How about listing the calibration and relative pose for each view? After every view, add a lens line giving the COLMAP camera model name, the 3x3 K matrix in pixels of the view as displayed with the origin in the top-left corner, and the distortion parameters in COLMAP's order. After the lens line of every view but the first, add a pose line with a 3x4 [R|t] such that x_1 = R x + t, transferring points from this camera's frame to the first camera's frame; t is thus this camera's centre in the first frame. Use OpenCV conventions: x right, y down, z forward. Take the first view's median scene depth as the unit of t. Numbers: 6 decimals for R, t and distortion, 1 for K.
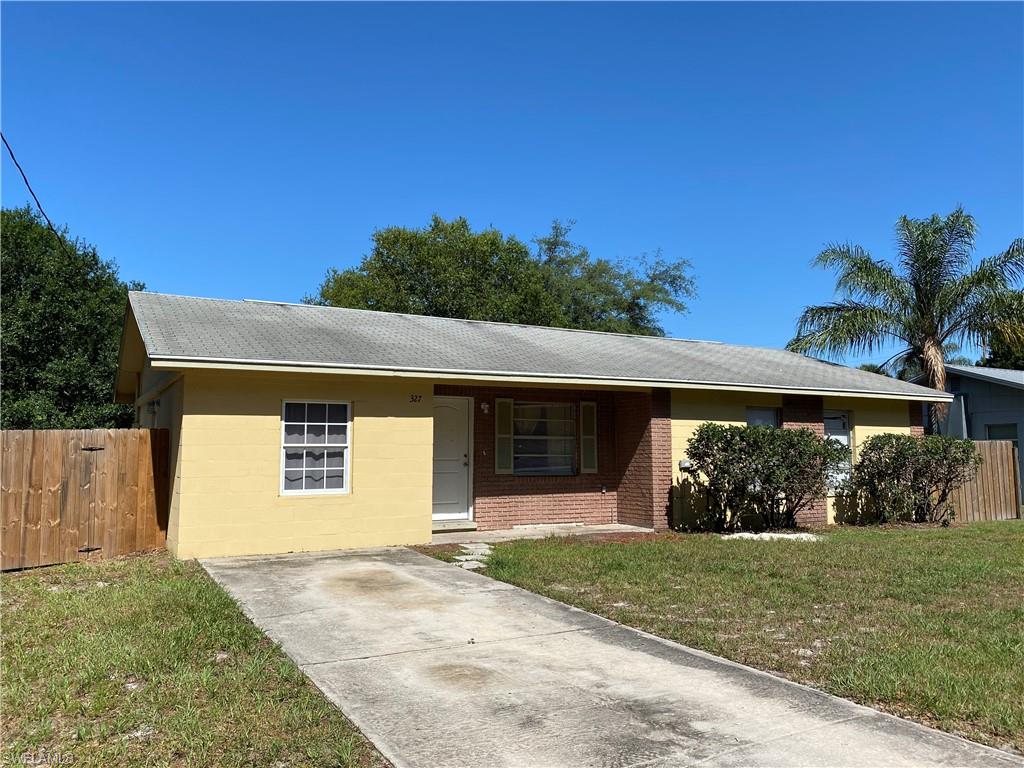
lens RADIAL K [[786.2, 0, 509.0], [0, 786.2, 379.0], [0, 0, 1]] dist [0.038130, -0.055525]
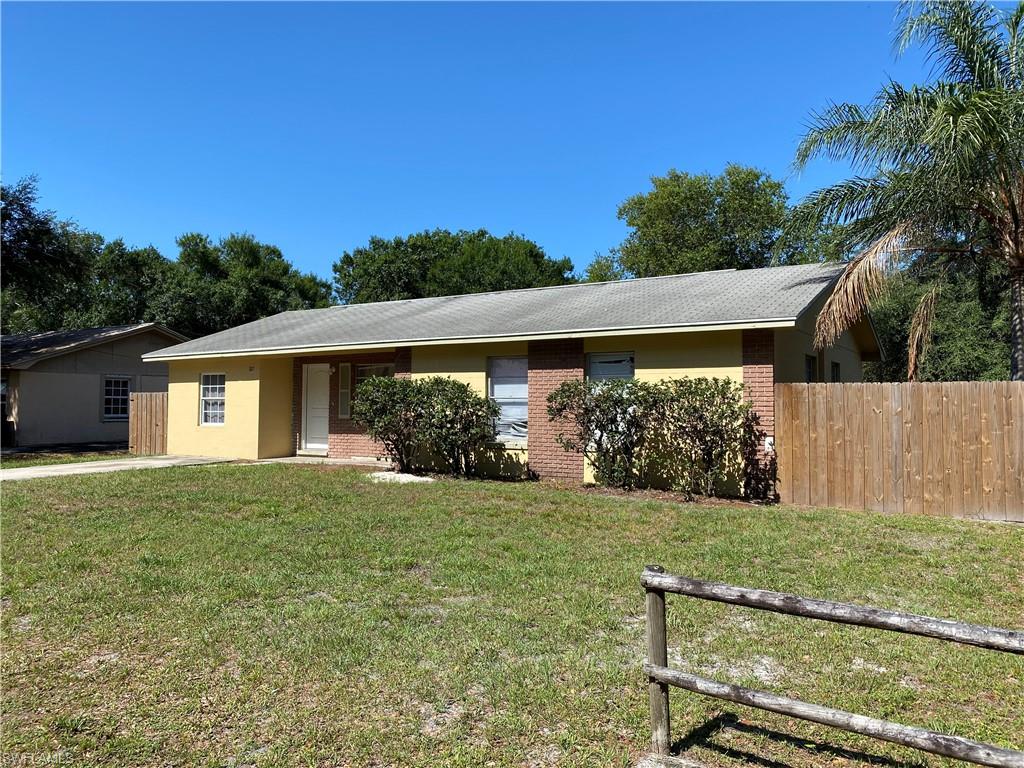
lens RADIAL K [[786.2, 0, 507.6], [0, 786.2, 383.9], [0, 0, 1]] dist [0.038130, -0.055525]
pose [[0.469269, -0.022068, -0.882780, 1.317634], [0.080847, 0.996563, 0.018064, 0.058351], [0.879347, -0.079847, 0.469440, 0.596450]]
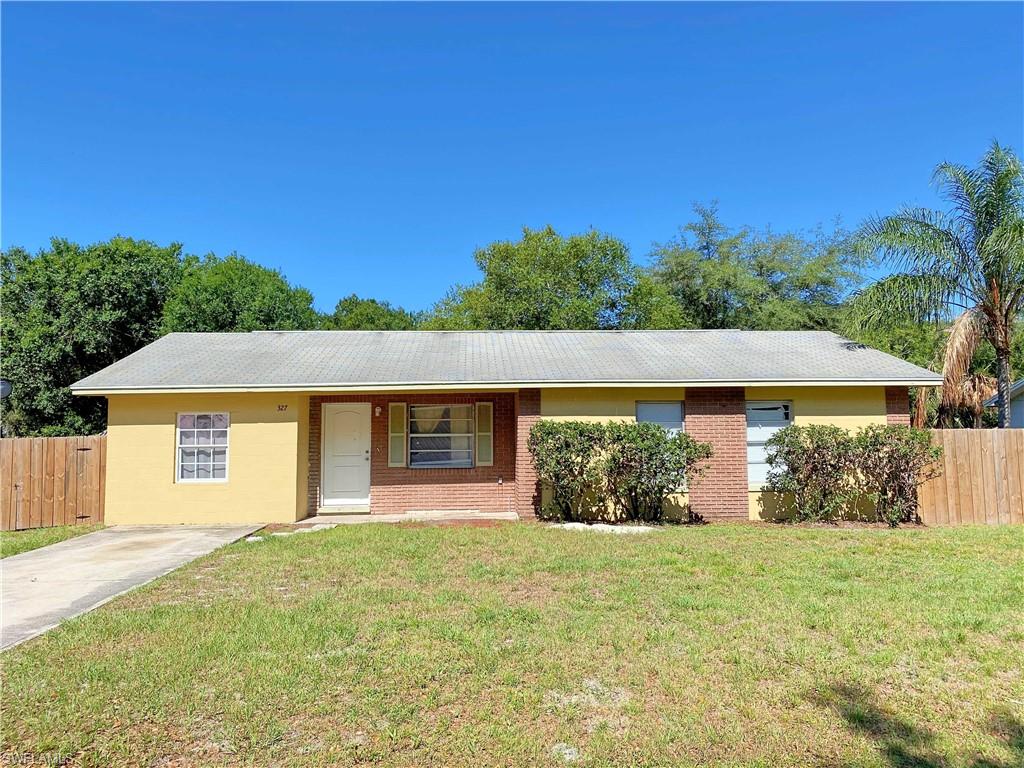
lens RADIAL K [[789.6, 0, 506.8], [0, 789.6, 383.4], [0, 0, 1]] dist [0.022432, -0.016838]
pose [[0.894895, -0.041264, -0.444364, 0.658616], [0.051369, 0.998622, 0.010719, -0.008046], [0.443310, -0.032419, 0.895782, 0.016413]]
